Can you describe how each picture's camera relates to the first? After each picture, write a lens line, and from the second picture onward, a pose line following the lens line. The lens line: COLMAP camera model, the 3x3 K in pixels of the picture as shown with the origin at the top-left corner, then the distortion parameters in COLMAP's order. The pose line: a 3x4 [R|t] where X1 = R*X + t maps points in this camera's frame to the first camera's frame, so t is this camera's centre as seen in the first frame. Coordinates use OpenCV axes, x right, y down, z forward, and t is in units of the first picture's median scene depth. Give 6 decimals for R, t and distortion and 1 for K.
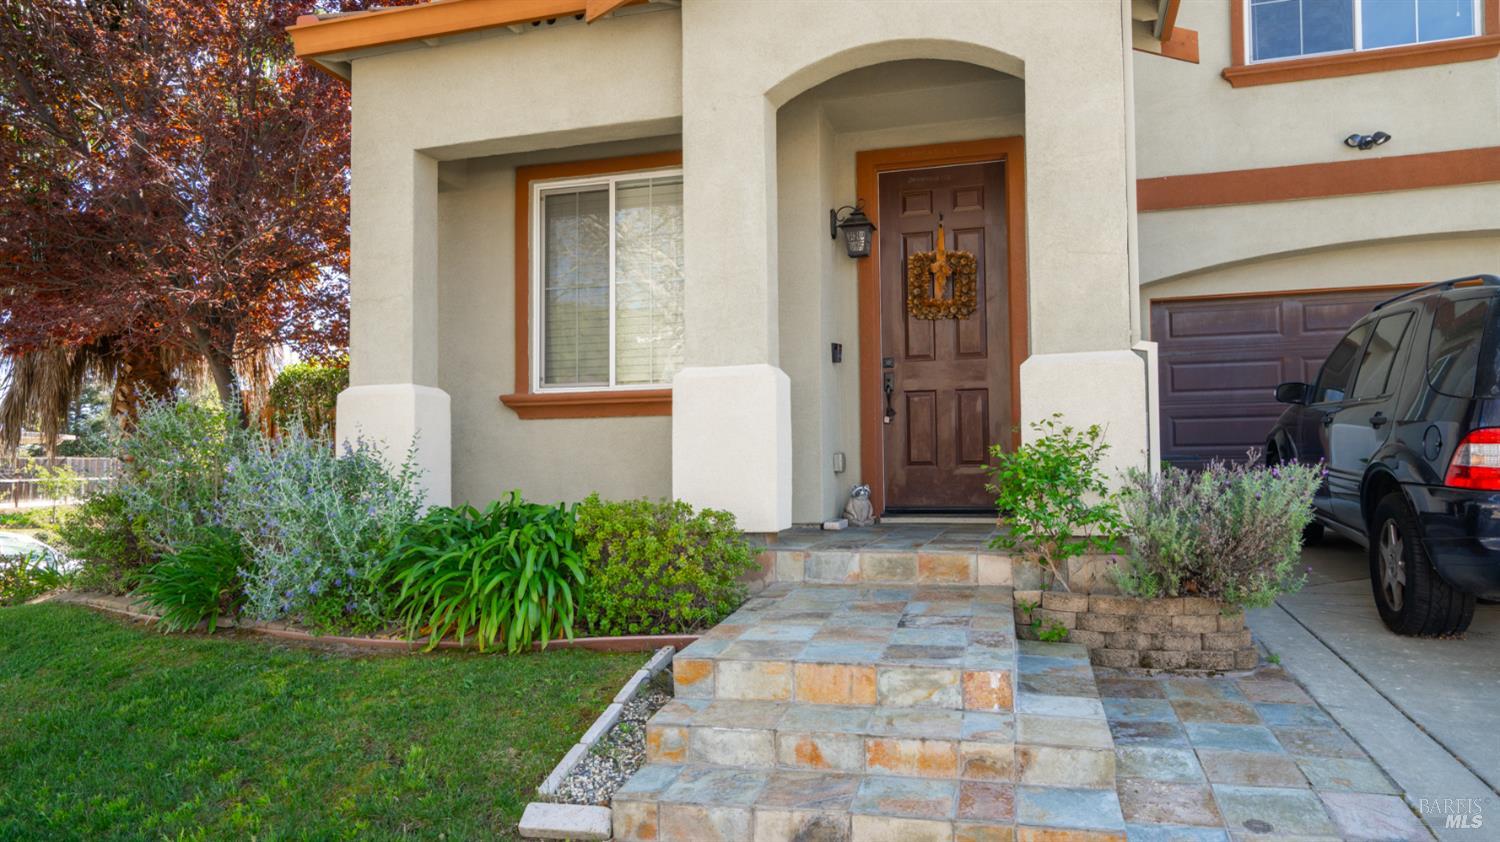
lens RADIAL K [[1022.6, 0, 750.0], [0, 1022.6, 421.0], [0, 0, 1]] dist [-0.001529, 0.000172]
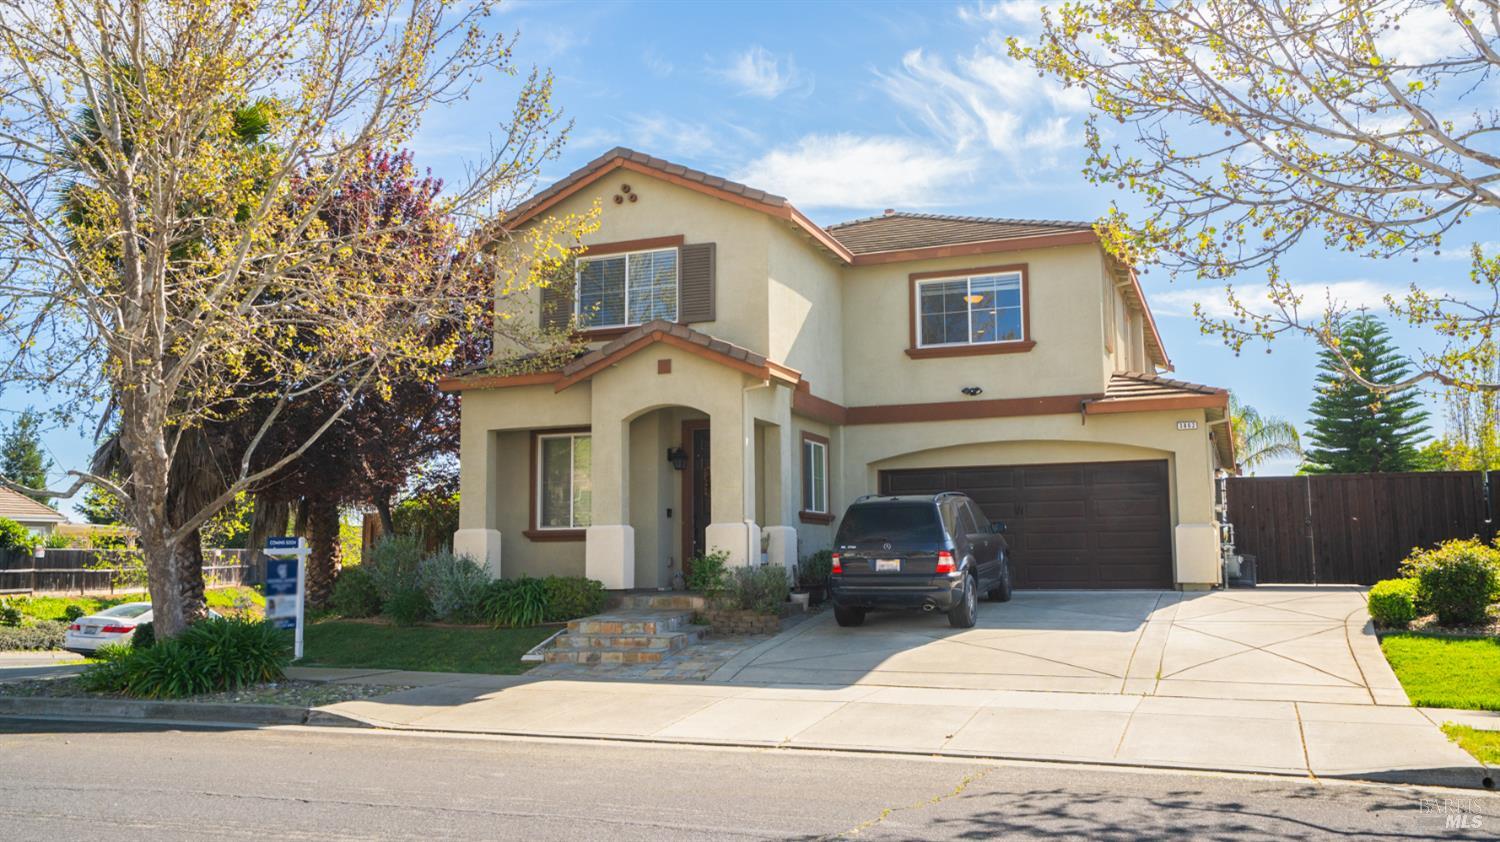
lens RADIAL K [[1250.3, 0, 750.0], [0, 1250.3, 421.0], [0, 0, 1]] dist [0.001187, 0.001075]
pose [[0.997042, -0.007555, -0.076492, 0.617574], [0.002854, 0.998110, -0.061383, -0.128903], [0.076811, 0.060983, 0.995179, -2.266582]]
